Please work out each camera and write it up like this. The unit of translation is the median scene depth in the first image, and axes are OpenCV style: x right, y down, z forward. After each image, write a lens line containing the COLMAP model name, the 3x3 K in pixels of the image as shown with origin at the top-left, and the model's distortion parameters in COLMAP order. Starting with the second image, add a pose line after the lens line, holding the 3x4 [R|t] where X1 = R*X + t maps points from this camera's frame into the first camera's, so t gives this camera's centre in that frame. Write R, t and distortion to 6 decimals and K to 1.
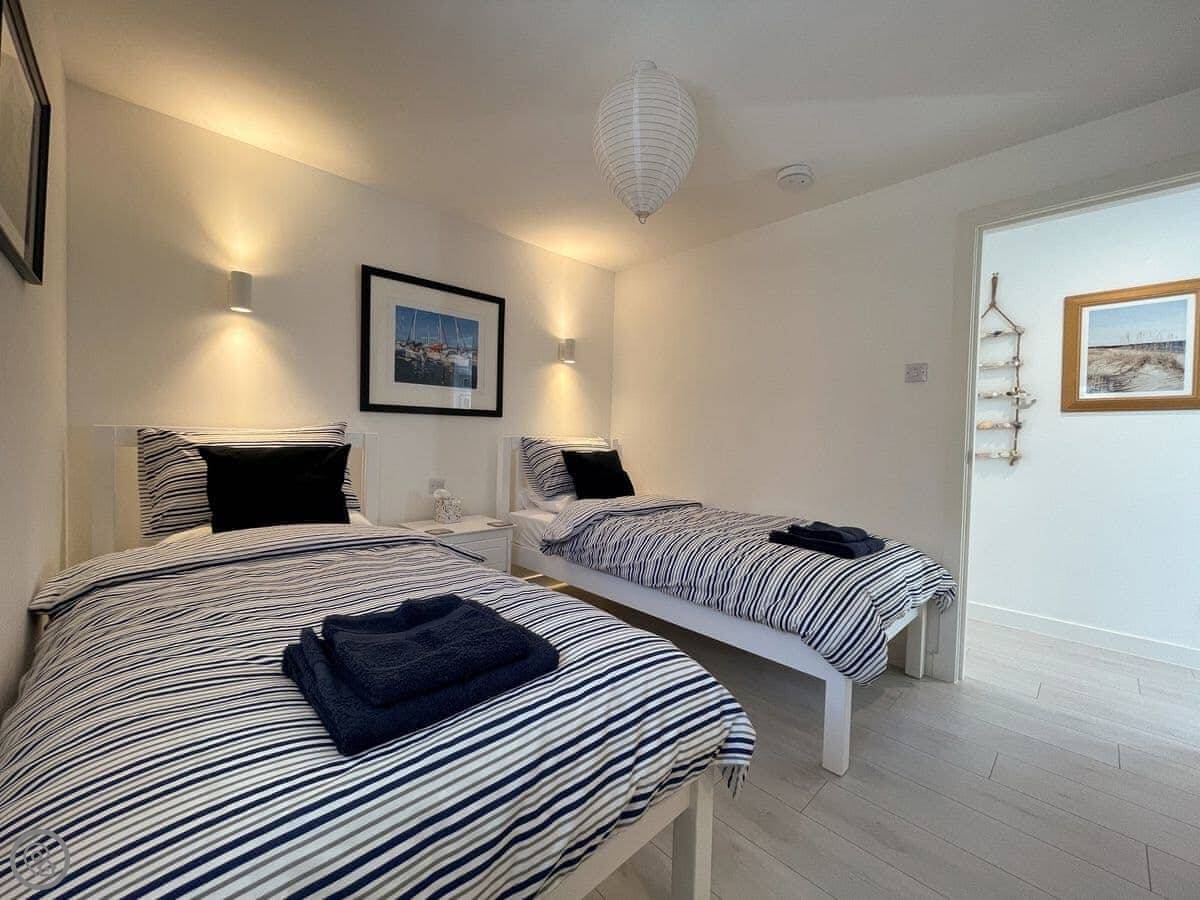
lens RADIAL K [[482.5, 0, 600.0], [0, 482.5, 450.0], [0, 0, 1]] dist [-0.003315, -0.000689]
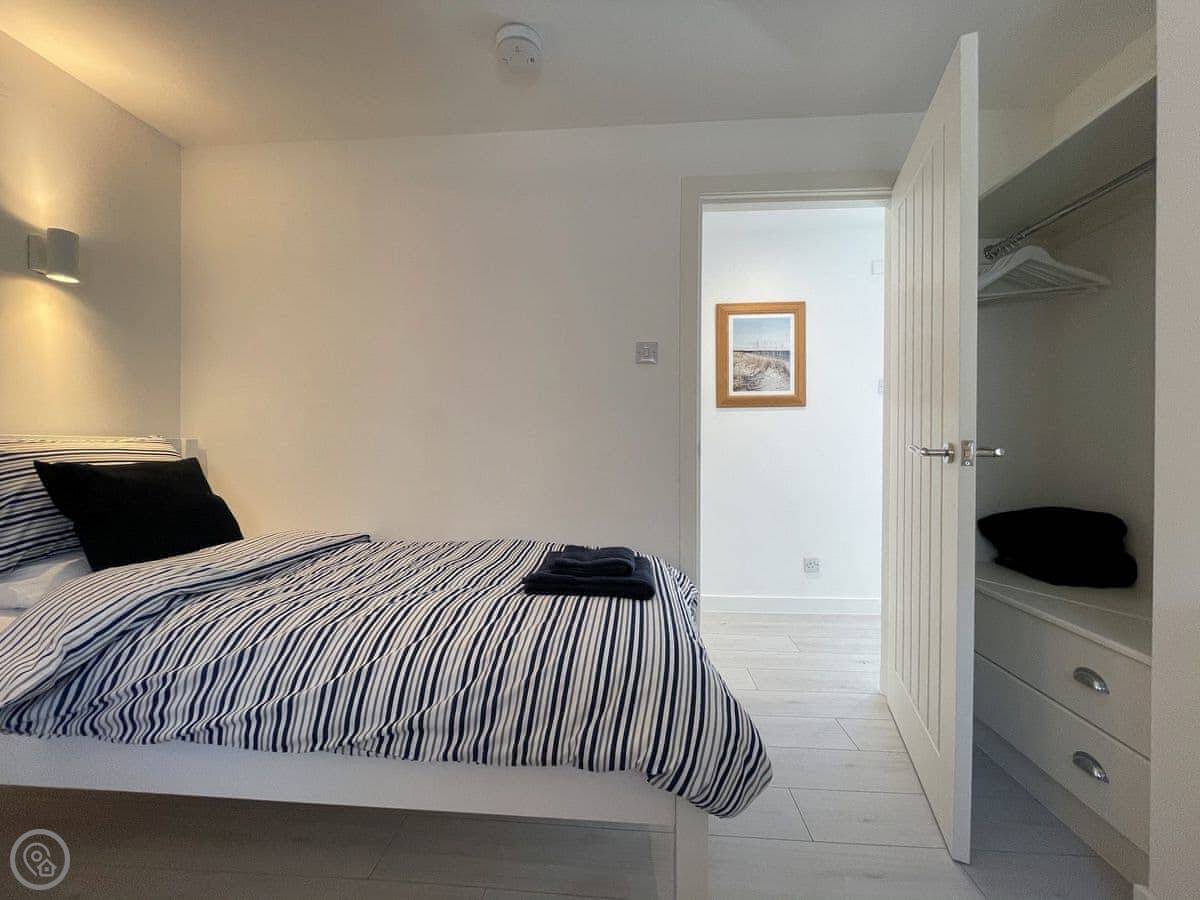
lens RADIAL K [[482.5, 0, 600.0], [0, 482.5, 450.0], [0, 0, 1]] dist [-0.003315, -0.000689]
pose [[0.738877, -0.028135, 0.673253, 0.009296], [0.034202, 0.999406, 0.004228, 0.006264], [-0.672972, 0.019903, 0.739400, 0.408552]]
